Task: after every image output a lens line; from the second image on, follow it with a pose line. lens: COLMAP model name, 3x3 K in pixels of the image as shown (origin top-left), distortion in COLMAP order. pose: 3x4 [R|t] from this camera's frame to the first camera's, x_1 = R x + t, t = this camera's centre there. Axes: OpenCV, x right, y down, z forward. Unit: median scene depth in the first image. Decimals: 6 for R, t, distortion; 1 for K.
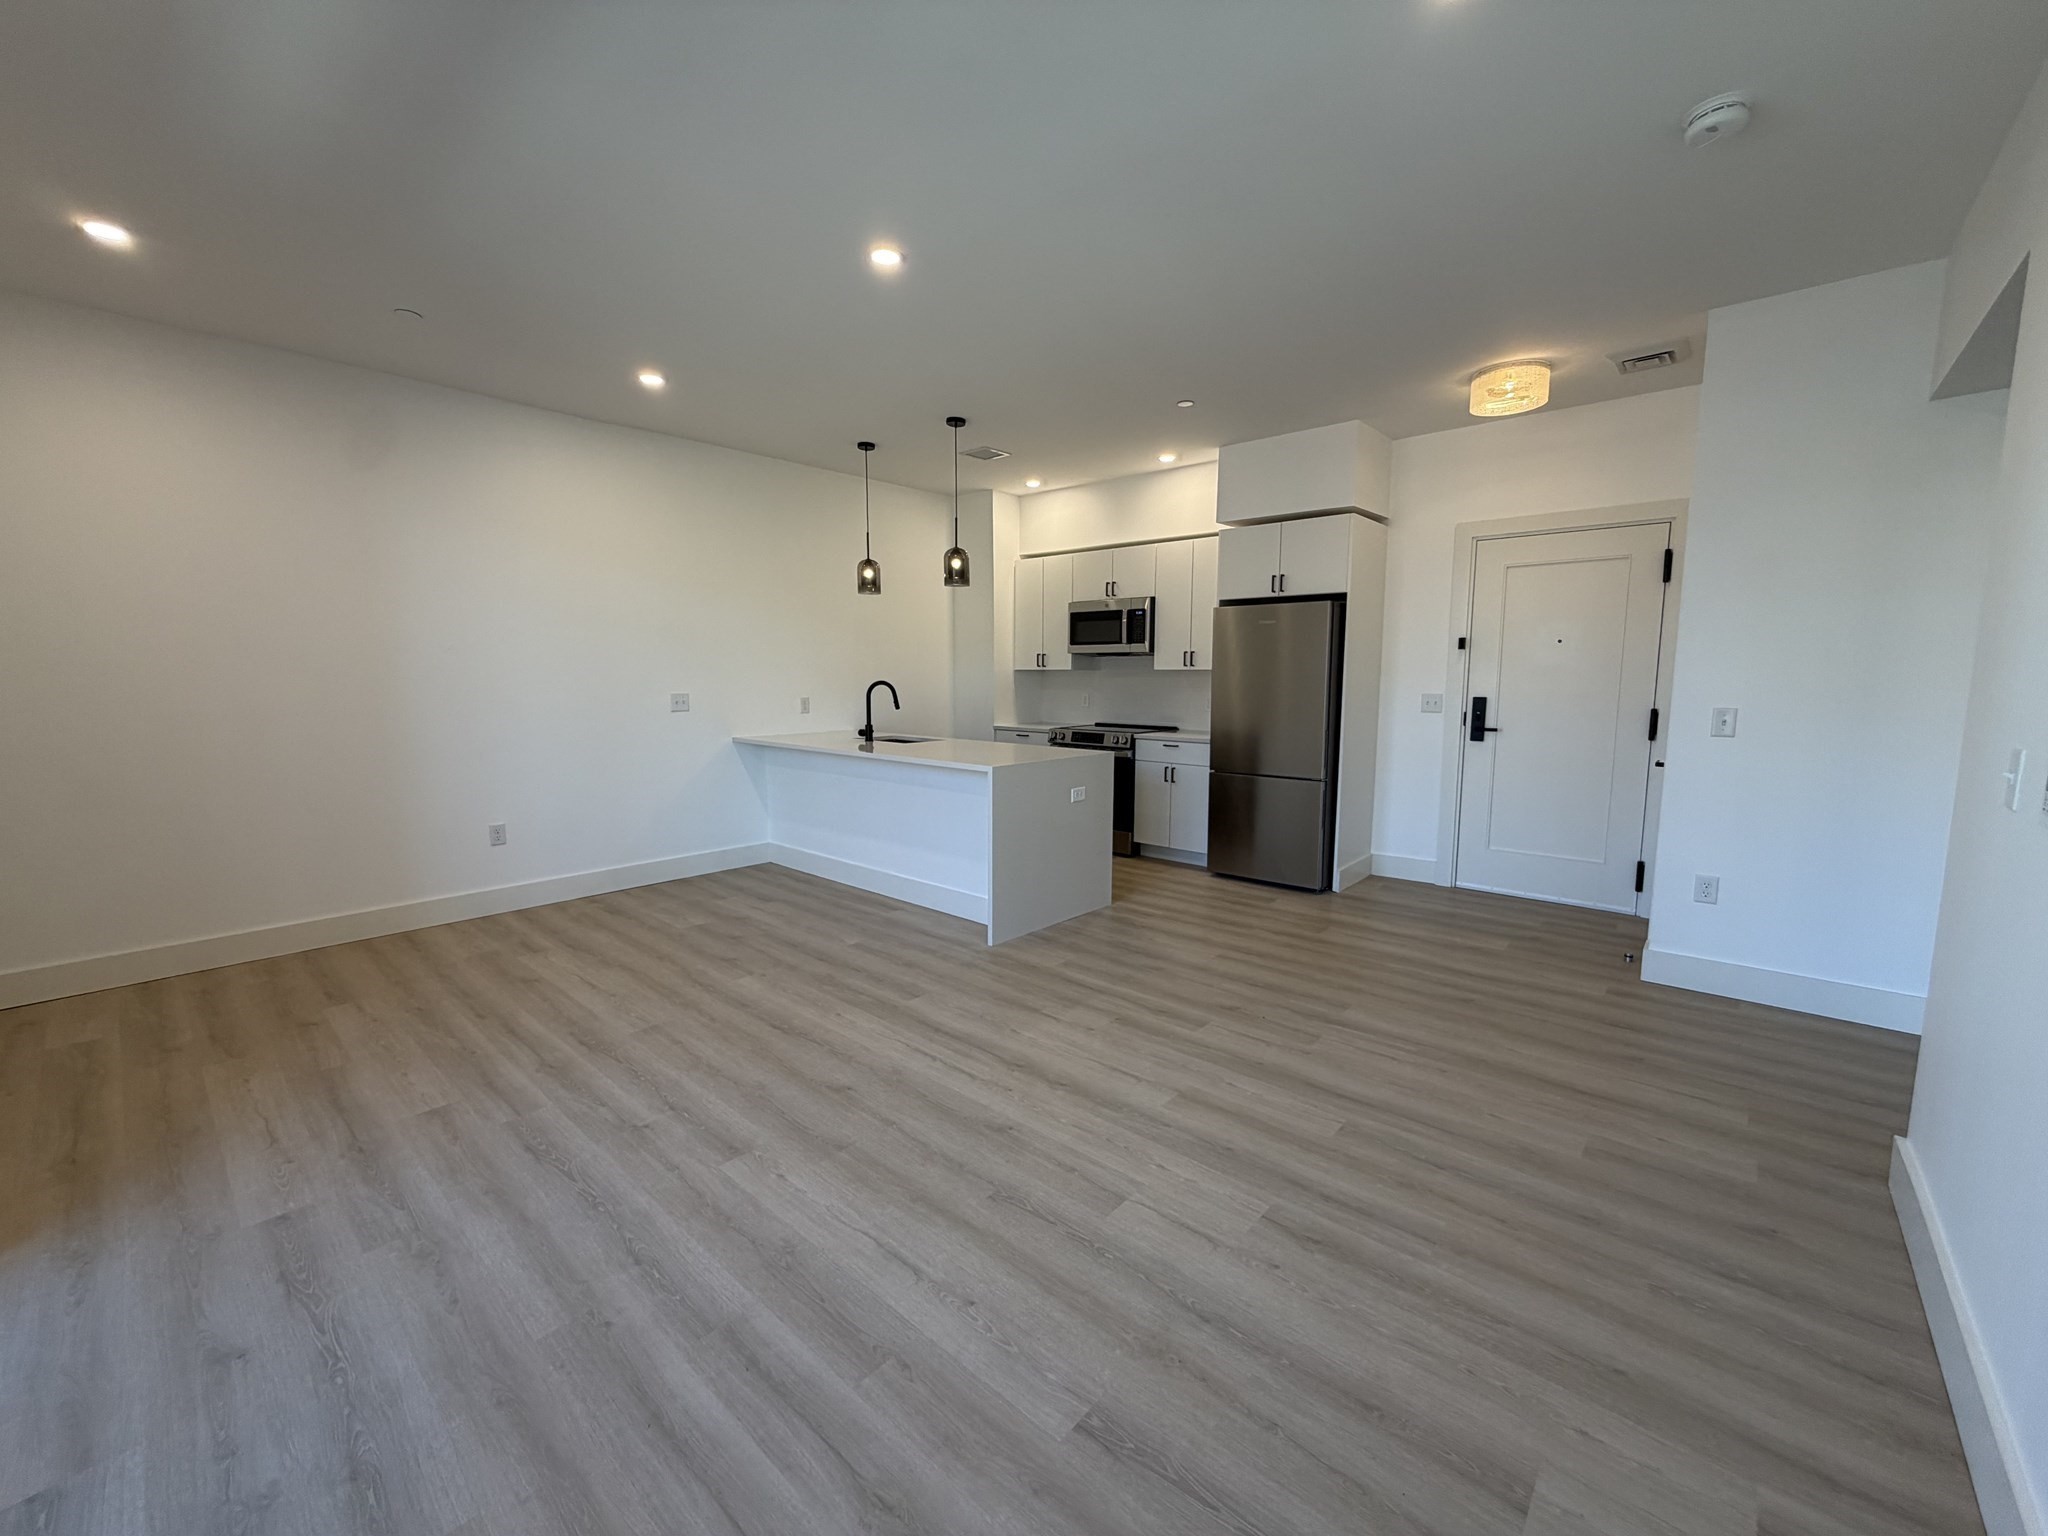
lens RADIAL K [[822.0, 0, 1024.0], [0, 822.0, 768.0], [0, 0, 1]] dist [-0.001333, 0.000230]
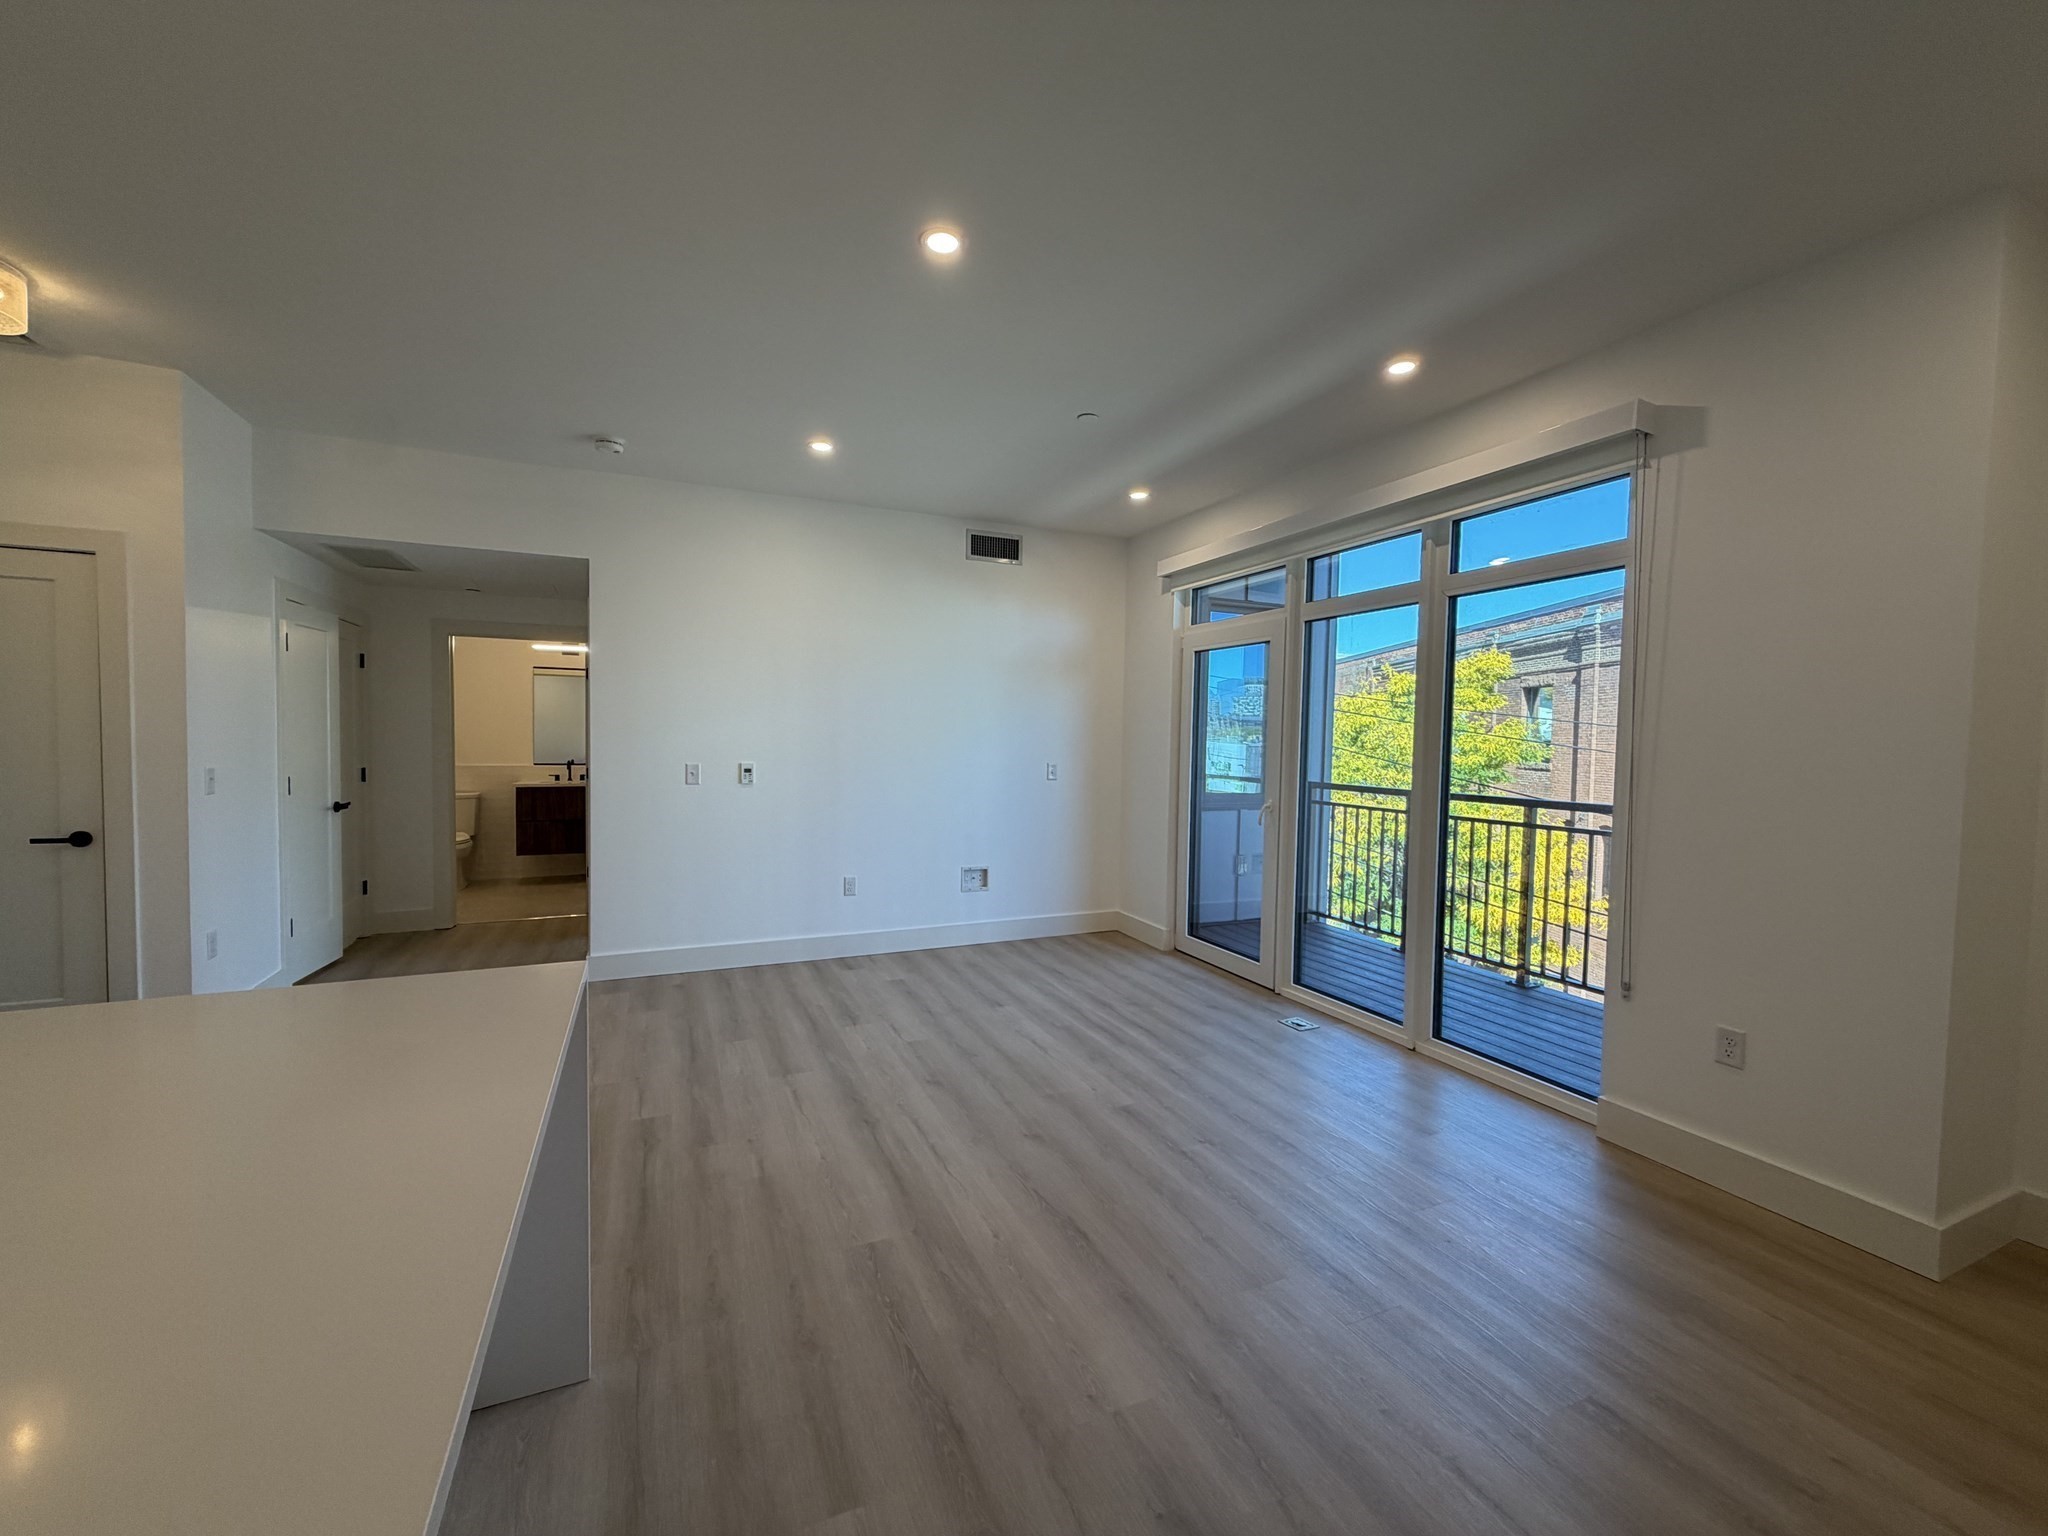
lens RADIAL K [[822.0, 0, 1024.0], [0, 822.0, 768.0], [0, 0, 1]] dist [-0.001333, 0.000230]
pose [[-0.912850, -0.033295, 0.406934, -0.629234], [0.027468, 0.989404, 0.142569, -0.234230], [-0.407369, 0.141322, -0.902263, 1.900239]]
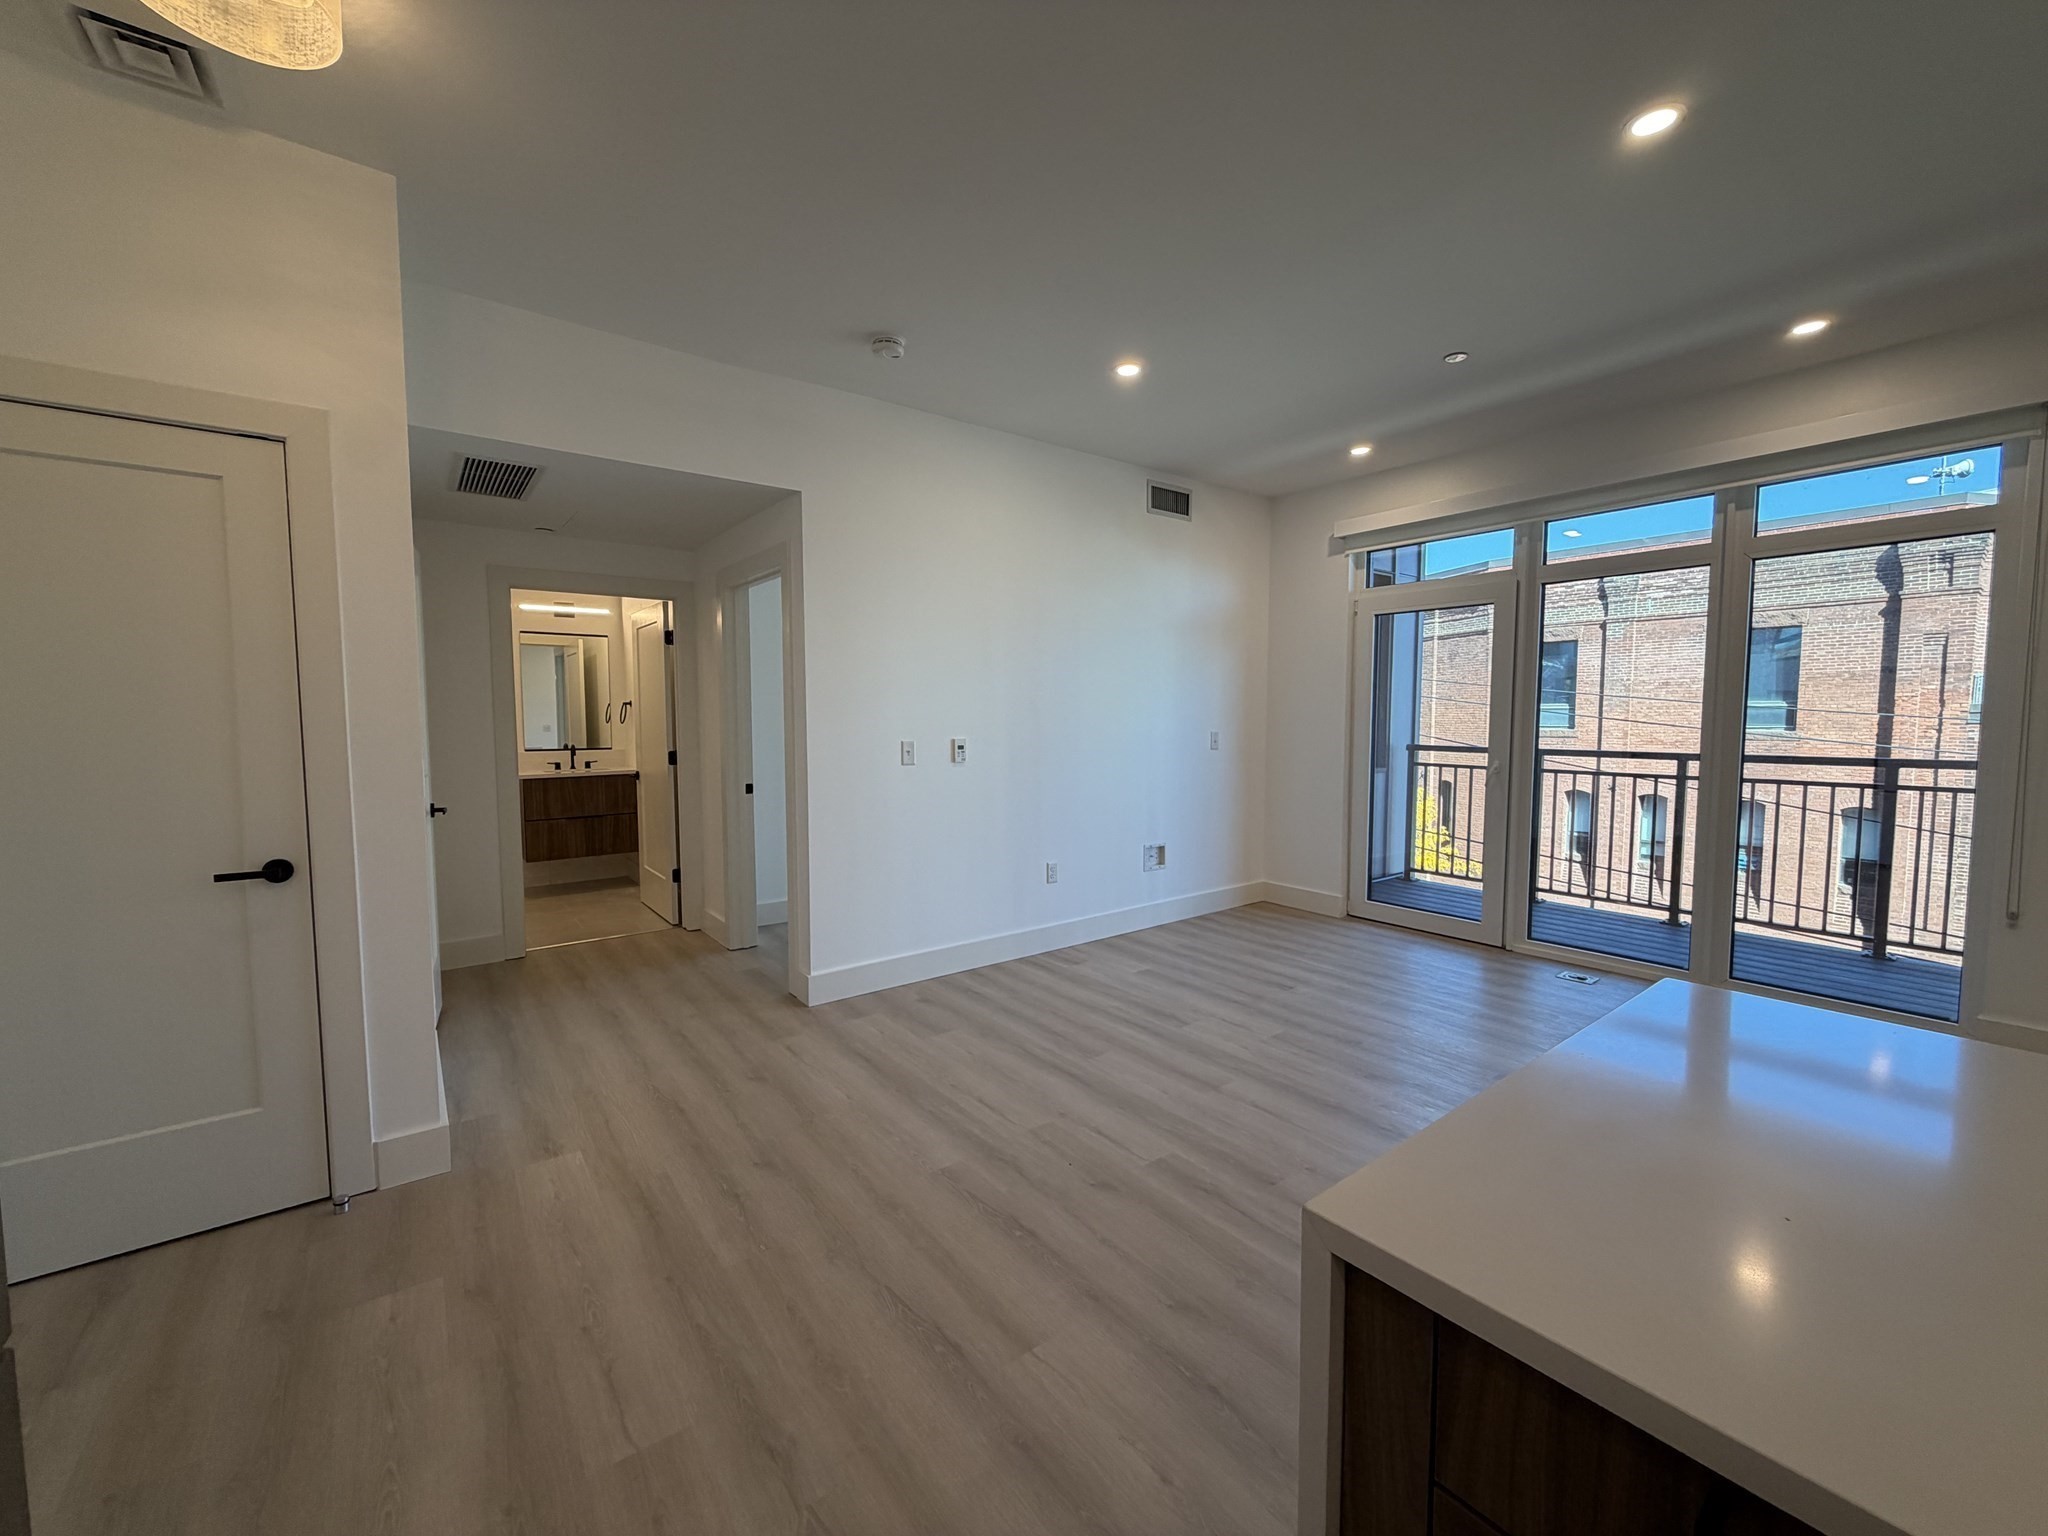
lens RADIAL K [[820.4, 0, 1027.0], [0, 820.4, 763.7], [0, 0, 1]] dist [-0.000746, -0.000161]
pose [[-0.982092, -0.012038, 0.188015, 0.235481], [0.021071, 0.984677, 0.173110, -0.224620], [-0.187218, 0.173971, -0.966790, 2.011390]]
